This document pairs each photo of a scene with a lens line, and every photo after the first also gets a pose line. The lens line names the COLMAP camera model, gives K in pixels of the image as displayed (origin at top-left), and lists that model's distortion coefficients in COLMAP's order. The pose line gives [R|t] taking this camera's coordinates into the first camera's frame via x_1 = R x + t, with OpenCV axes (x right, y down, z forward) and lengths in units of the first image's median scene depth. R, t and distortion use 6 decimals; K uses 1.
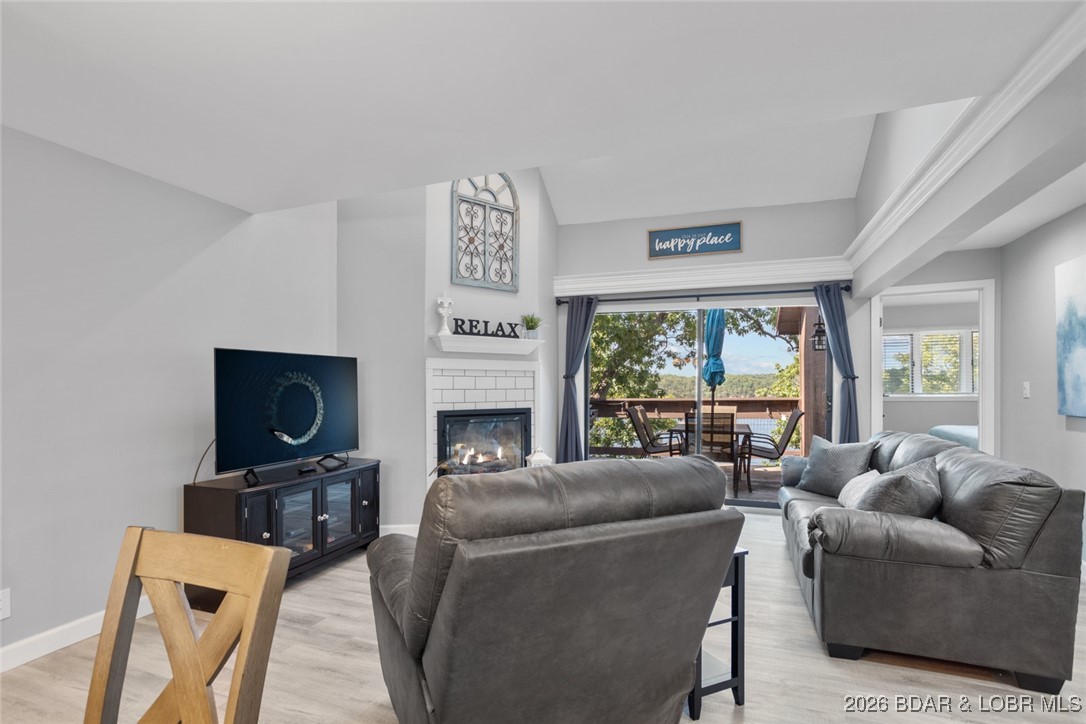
lens RADIAL K [[529.4, 0, 523.8], [0, 529.4, 390.6], [0, 0, 1]] dist [-0.056958, 0.034594]
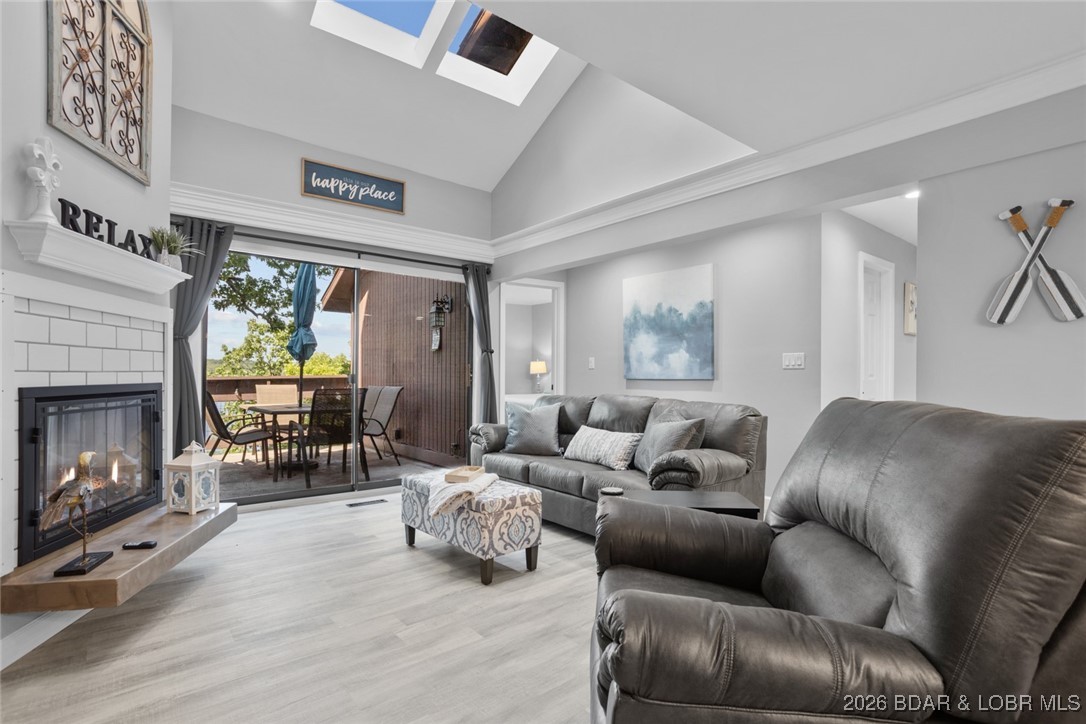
lens RADIAL K [[530.4, 0, 533.8], [0, 530.4, 370.5], [0, 0, 1]] dist [-0.054850, 0.038644]
pose [[0.488712, 0.006348, 0.872422, -0.321700], [0.003628, 0.999950, -0.009308, 0.027141], [-0.872438, 0.007714, 0.488664, 0.365406]]
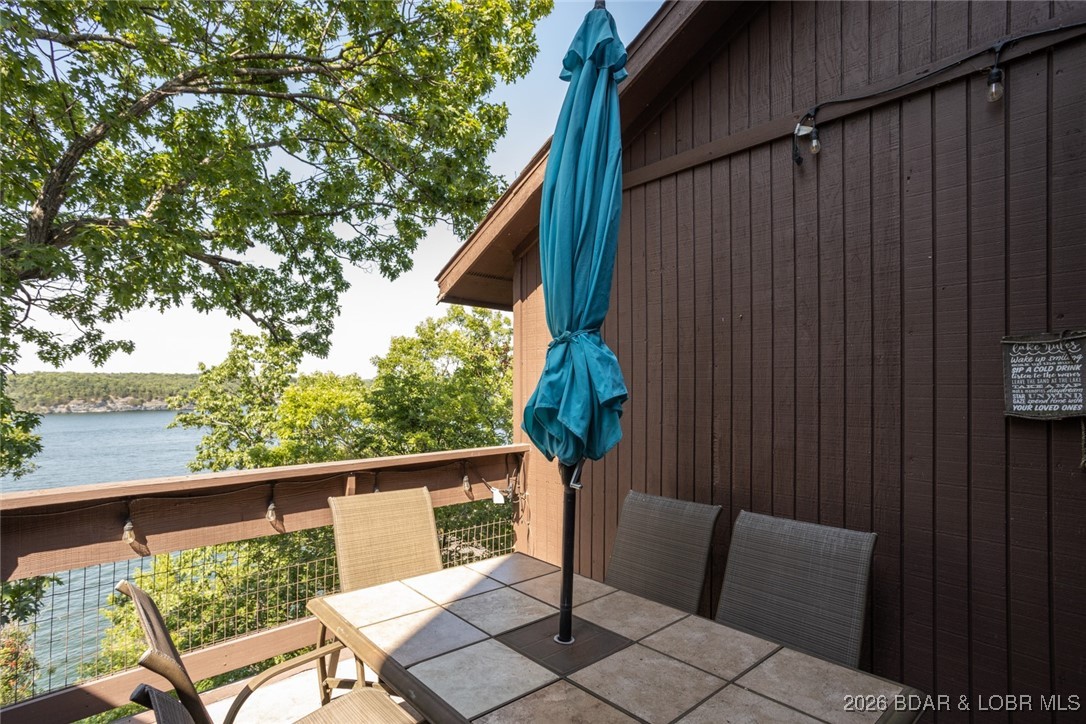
lens RADIAL K [[542.5, 0, 527.0], [0, 542.5, 377.5], [0, 0, 1]] dist [-0.055107, 0.036589]
pose [[0.470445, 0.016739, 0.882270, 0.221391], [0.006561, 0.999726, -0.022466, -0.058507], [-0.882405, 0.016357, 0.470207, 1.380731]]
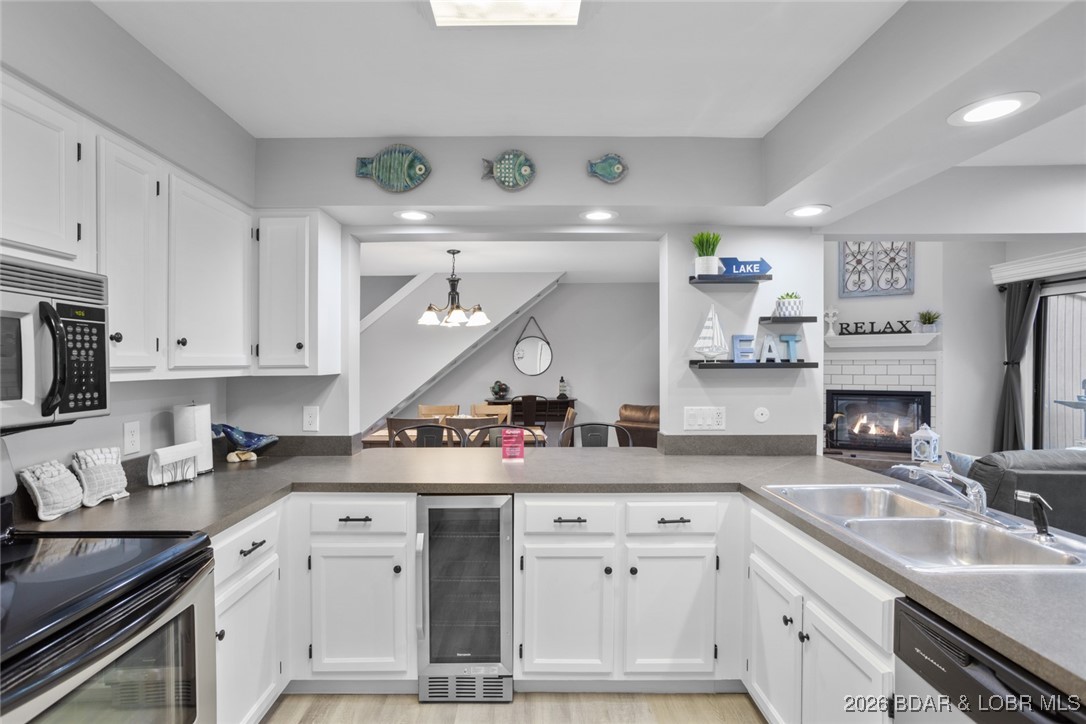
lens RADIAL K [[530.4, 0, 533.8], [0, 530.4, 370.5], [0, 0, 1]] dist [-0.054850, 0.038644]
pose [[0.379487, 0.014273, -0.925087, 0.787299], [-0.002949, 0.999895, 0.014218, -0.029569], [0.925192, -0.002667, 0.379489, -0.240753]]
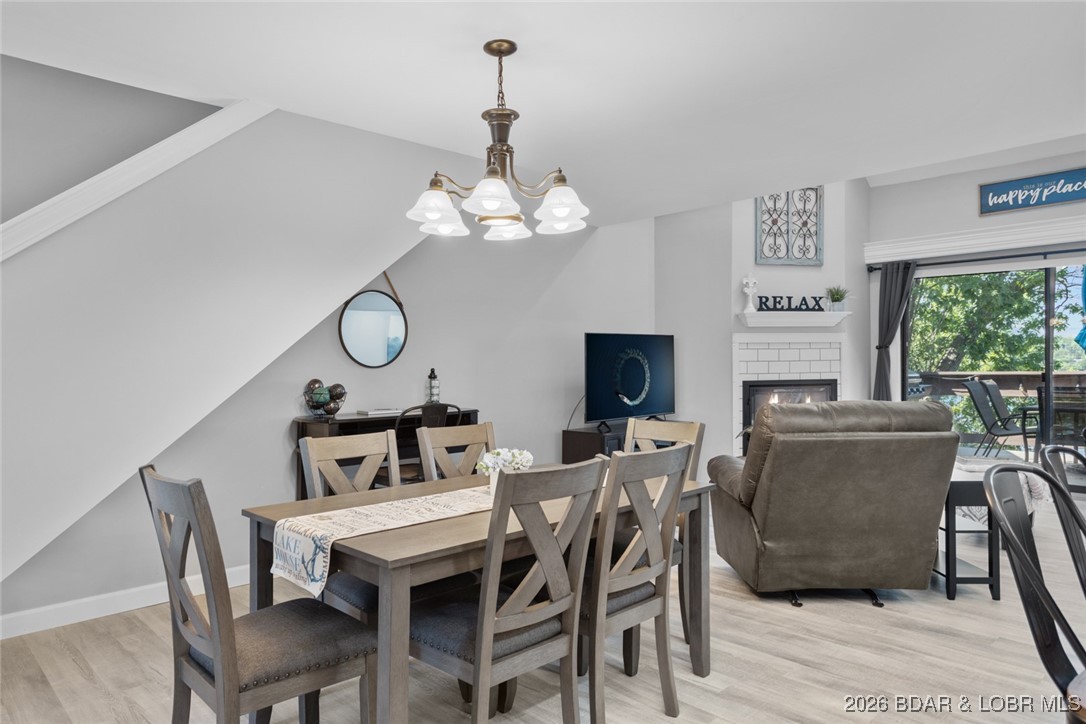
lens RADIAL K [[701.0, 0, 531.4], [0, 701.0, 375.6], [0, 0, 1]] dist [-0.028021, 0.043792]
pose [[0.910175, -0.001196, -0.414222, 0.037302], [0.006947, 0.999899, 0.012378, 0.005629], [0.414166, -0.014144, 0.910092, -0.487501]]
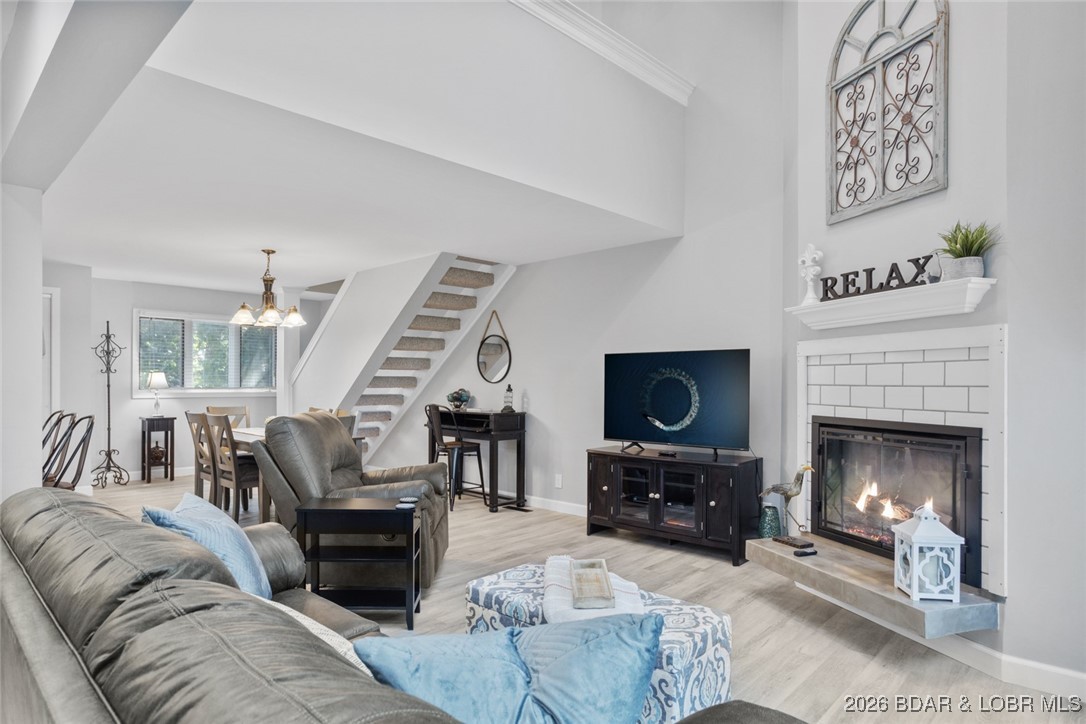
lens RADIAL K [[627.2, 0, 519.4], [0, 627.2, 380.1], [0, 0, 1]] dist [-0.001517, -0.000547]
pose [[-0.385713, -0.003734, -0.922611, 0.709749], [-0.013498, 0.999908, 0.001596, -0.004537], [0.922520, 0.013069, -0.385728, 0.909536]]
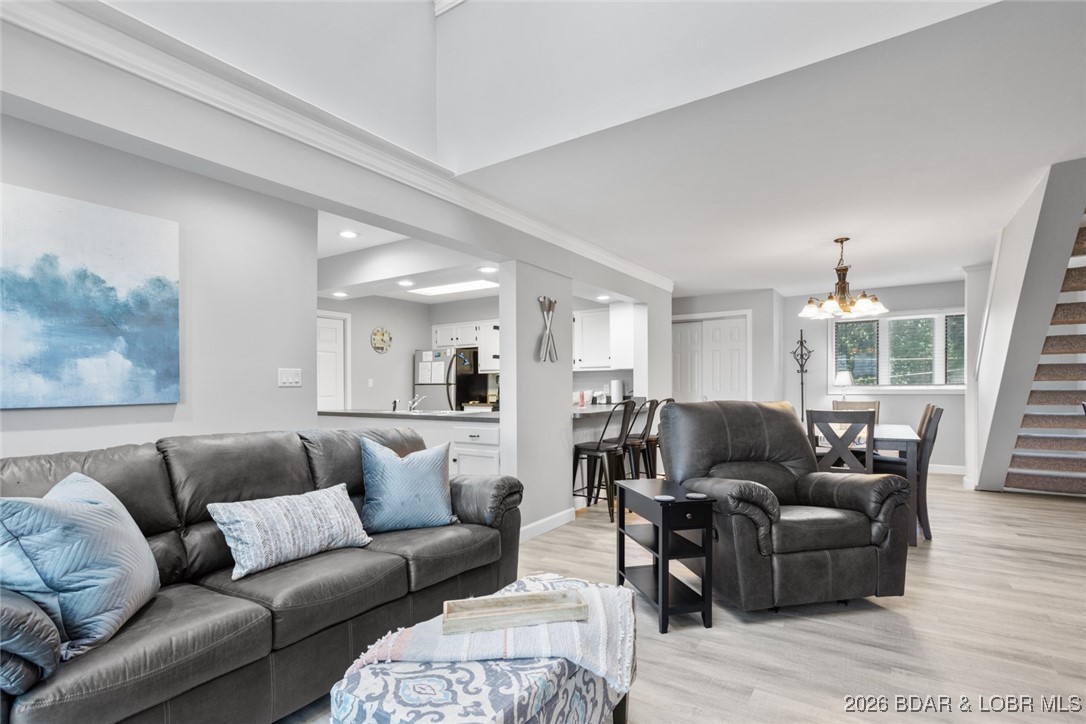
lens RADIAL K [[529.4, 0, 523.8], [0, 529.4, 390.6], [0, 0, 1]] dist [-0.056958, 0.034594]
pose [[-0.974940, 0.009002, 0.222285, 0.153421], [0.011950, 0.999858, 0.011919, 0.018548], [-0.222146, 0.014277, -0.974909, 1.076366]]
